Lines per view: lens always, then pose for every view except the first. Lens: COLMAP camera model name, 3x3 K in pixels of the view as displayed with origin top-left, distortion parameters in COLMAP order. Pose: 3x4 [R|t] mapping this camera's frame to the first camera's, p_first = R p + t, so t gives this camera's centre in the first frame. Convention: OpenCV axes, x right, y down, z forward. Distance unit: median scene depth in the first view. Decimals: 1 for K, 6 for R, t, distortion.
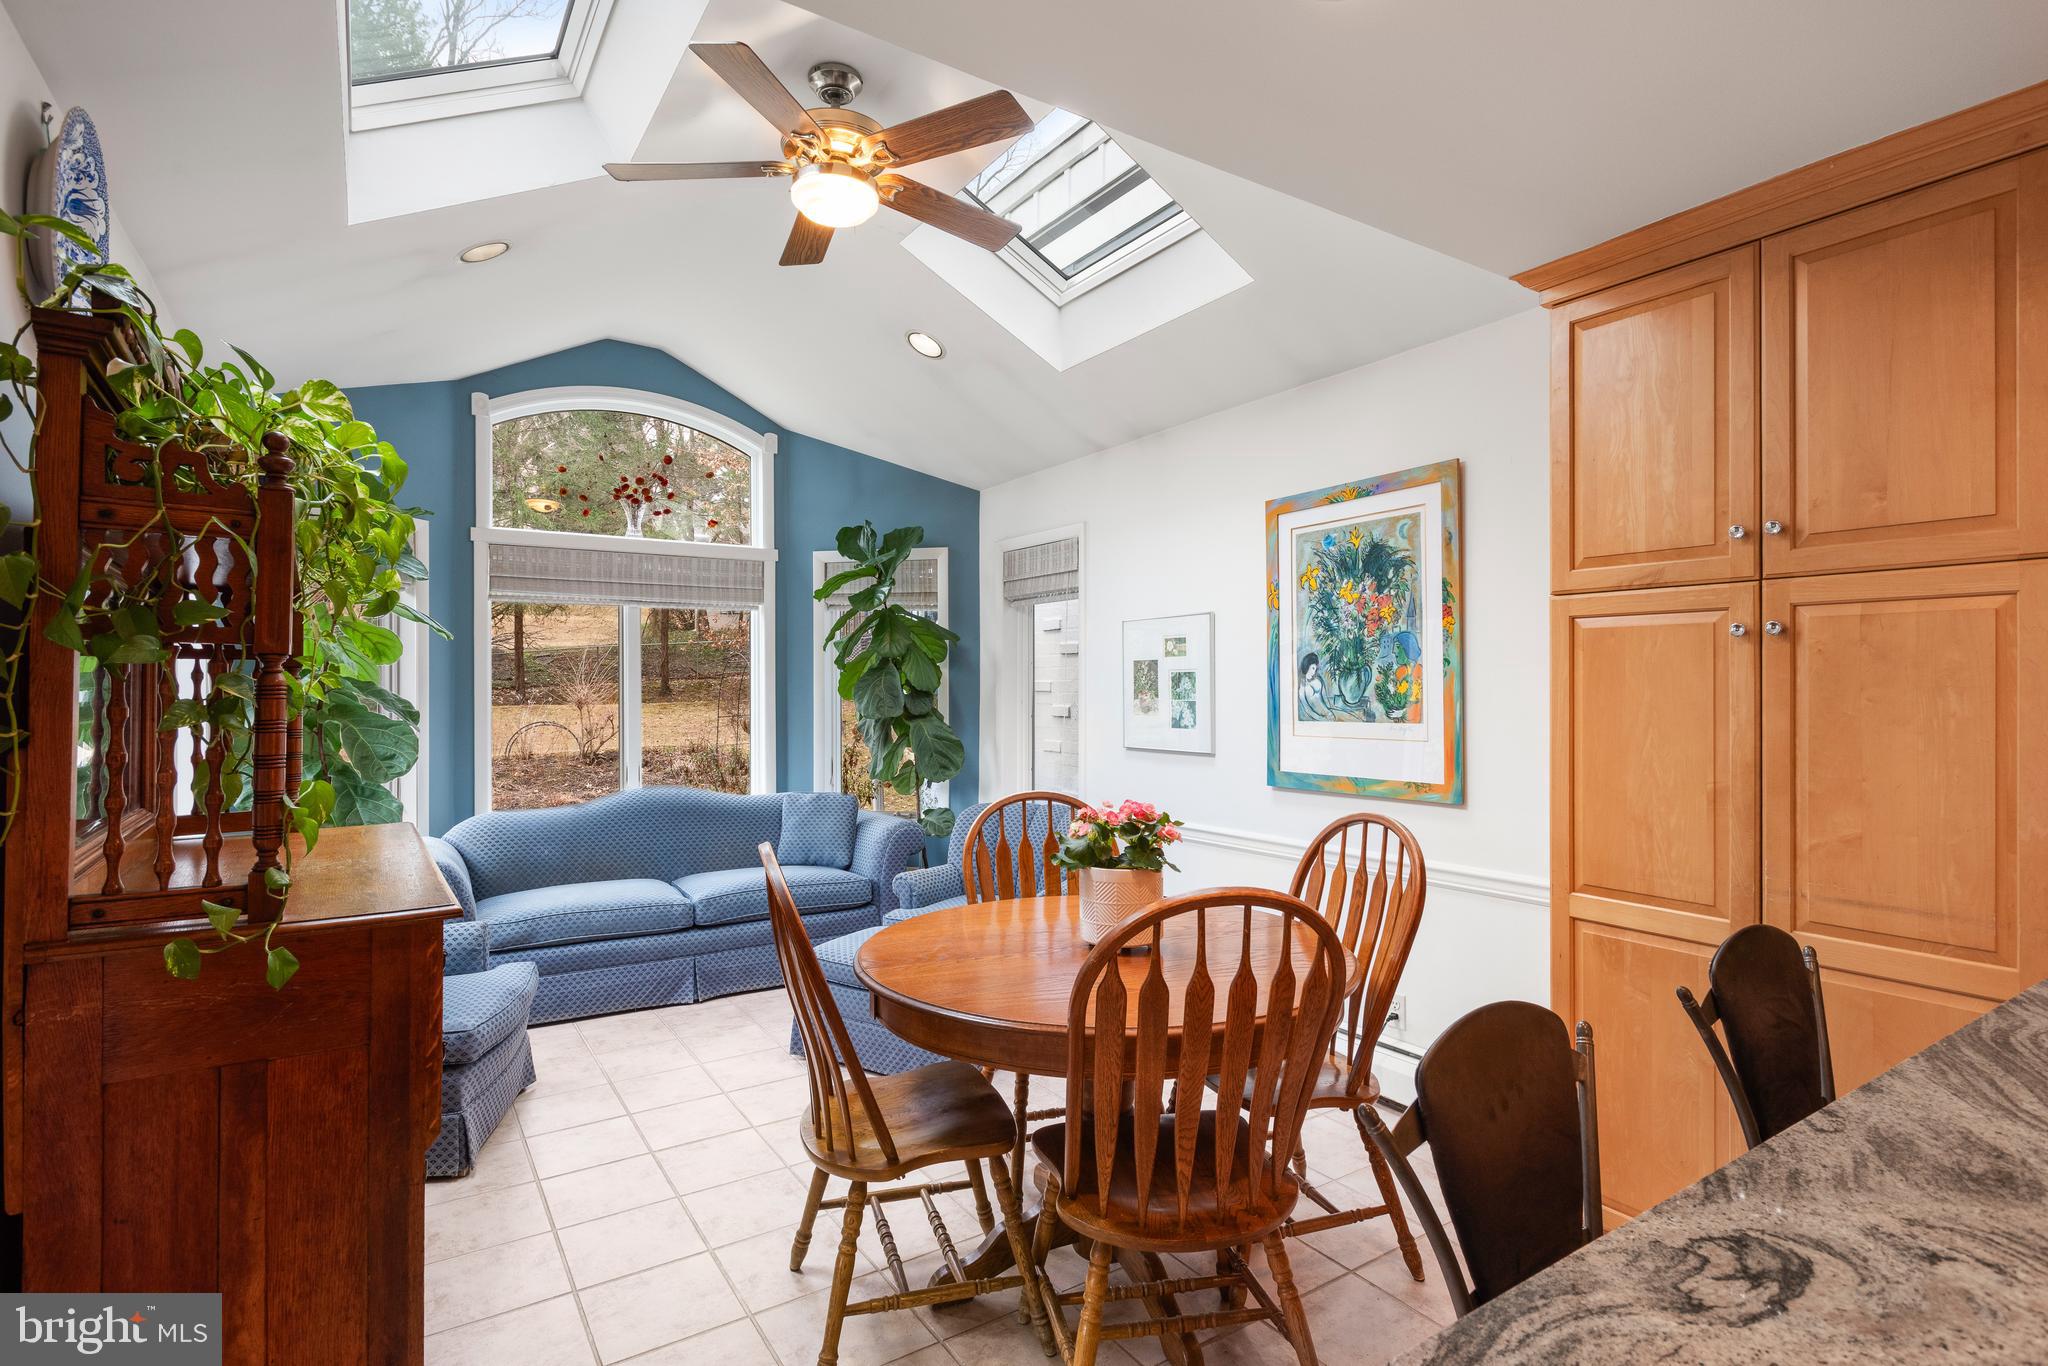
lens RADIAL K [[1017.6, 0, 1042.1], [0, 1017.6, 679.8], [0, 0, 1]] dist [0.000442, -0.000468]
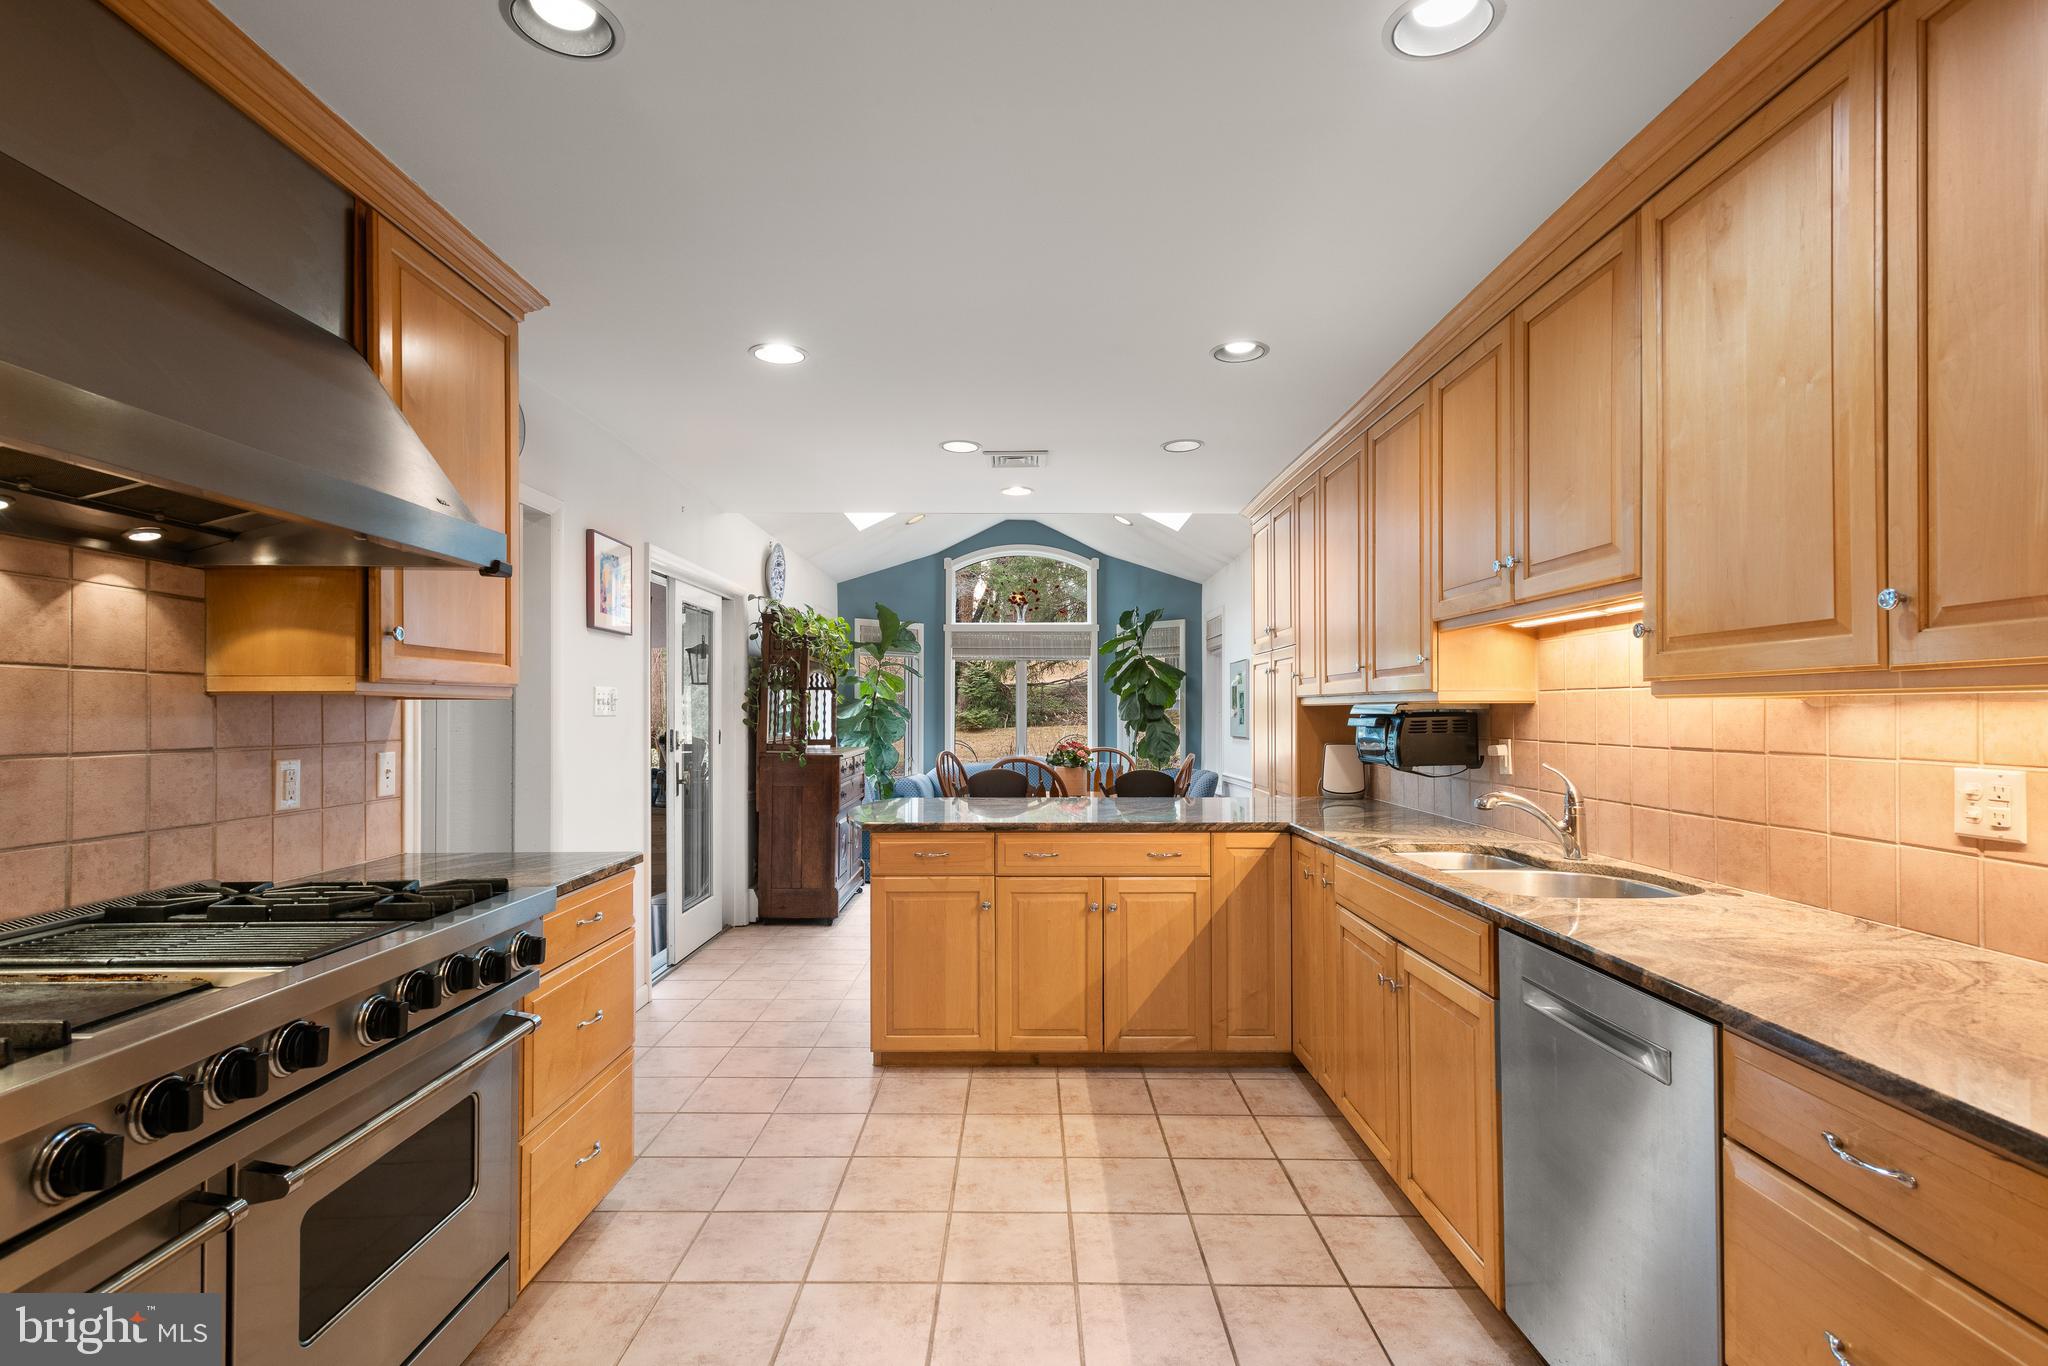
lens RADIAL K [[971.5, 0, 1019.3], [0, 971.5, 704.1], [0, 0, 1]] dist [0.020583, -0.004116]
pose [[0.833419, -0.004216, -0.552625, 0.587173], [0.001684, 0.999986, -0.005089, 0.016805], [0.552639, 0.003310, 0.833414, -0.491380]]
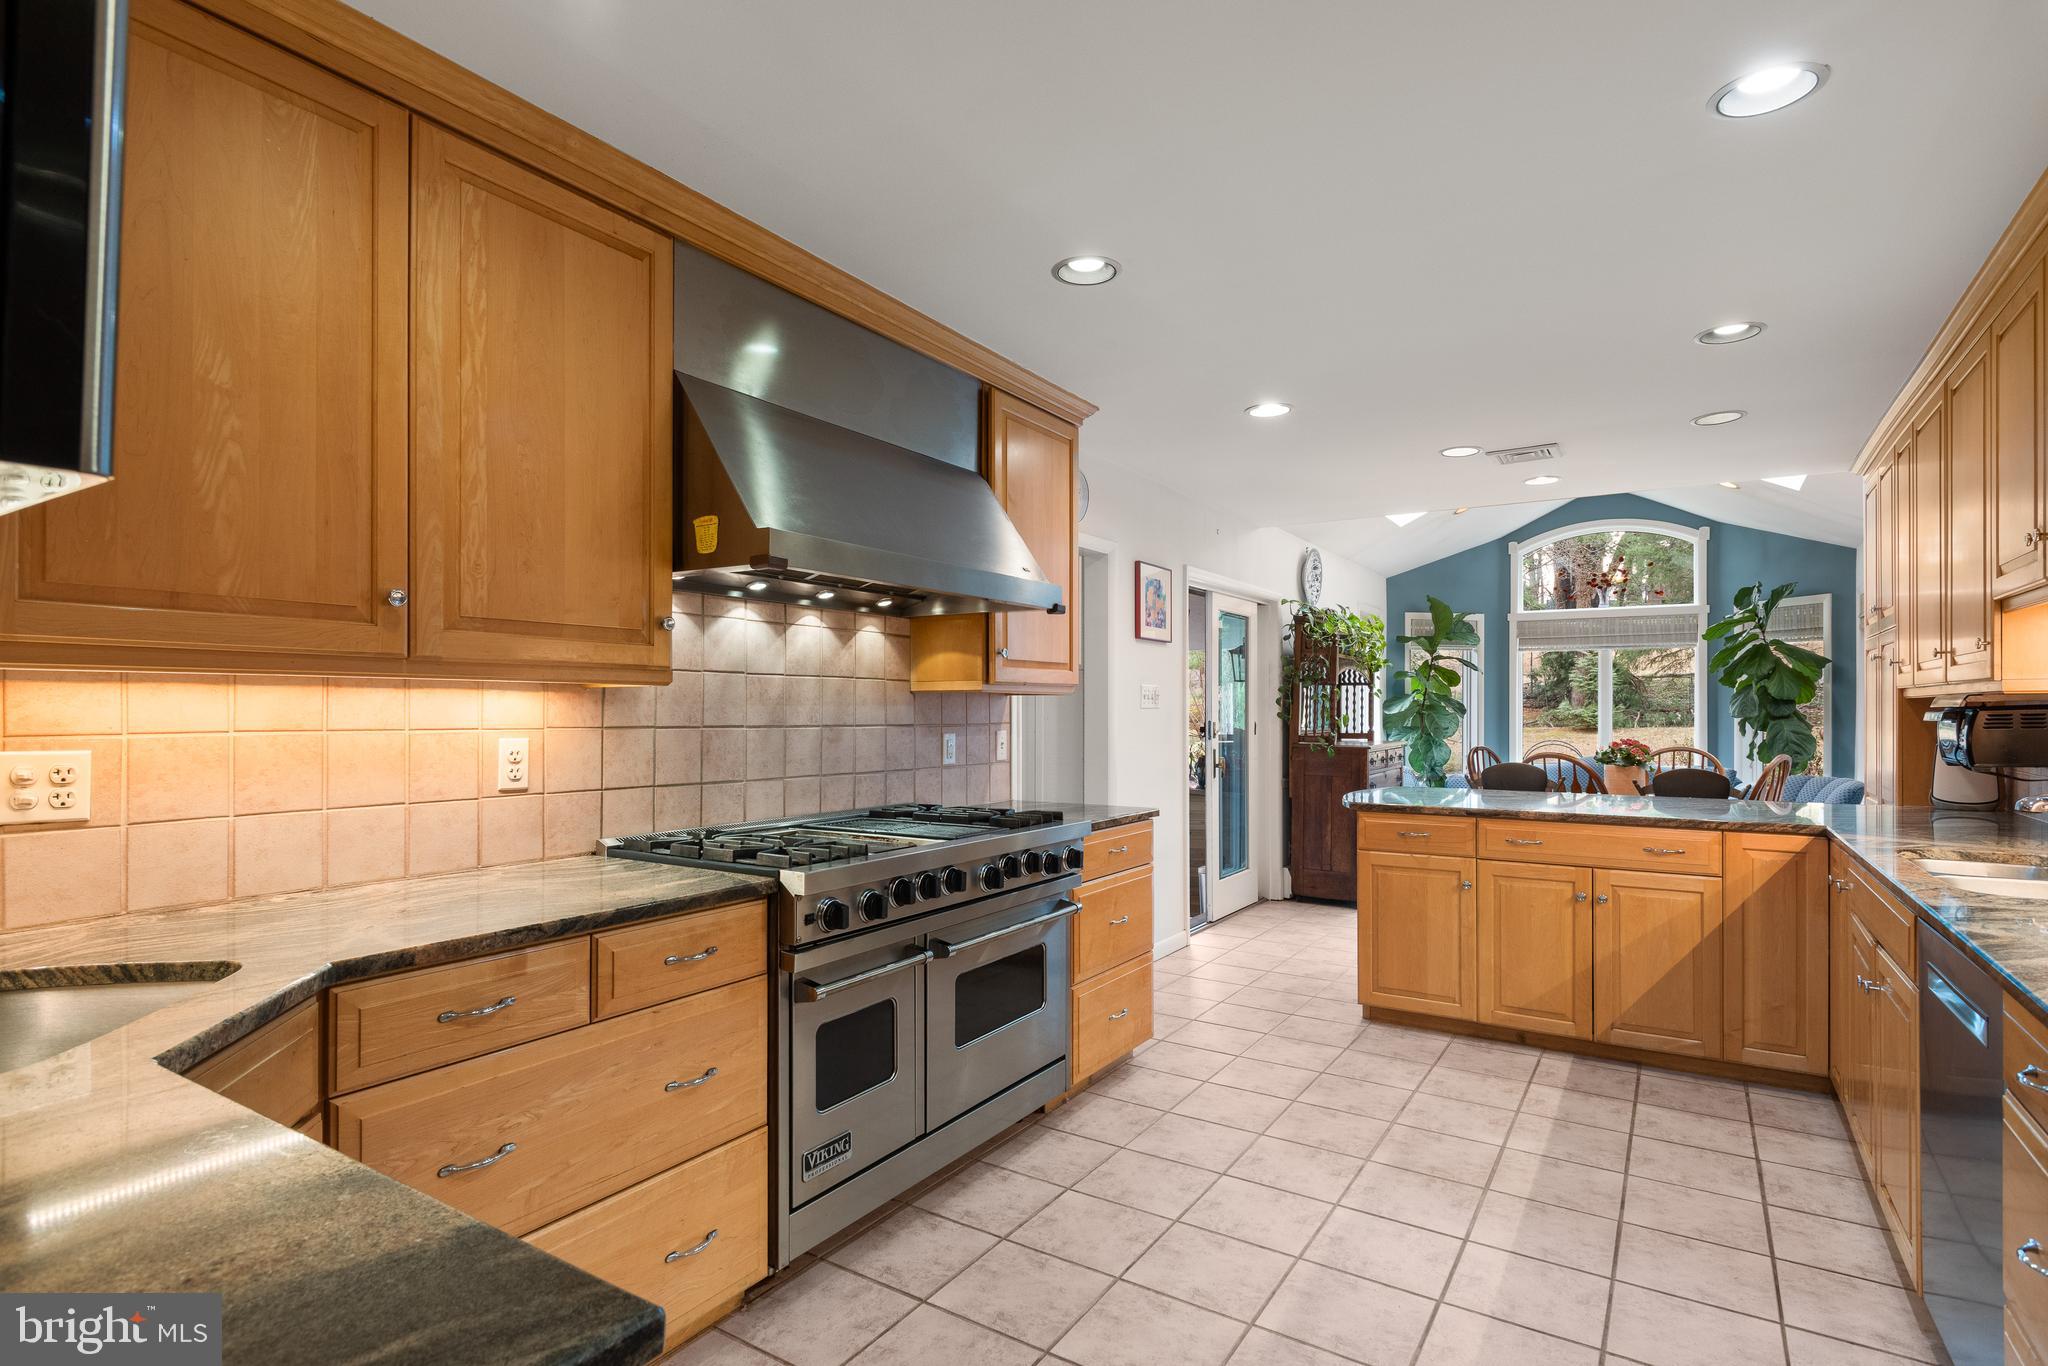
lens RADIAL K [[1017.6, 0, 1019.7], [0, 1017.6, 696.3], [0, 0, 1]] dist [0.000442, -0.000468]
pose [[0.400933, -0.009739, -0.916056, 0.747054], [0.000835, 0.999947, -0.010265, 0.019870], [0.916107, 0.003351, 0.400920, -0.547502]]
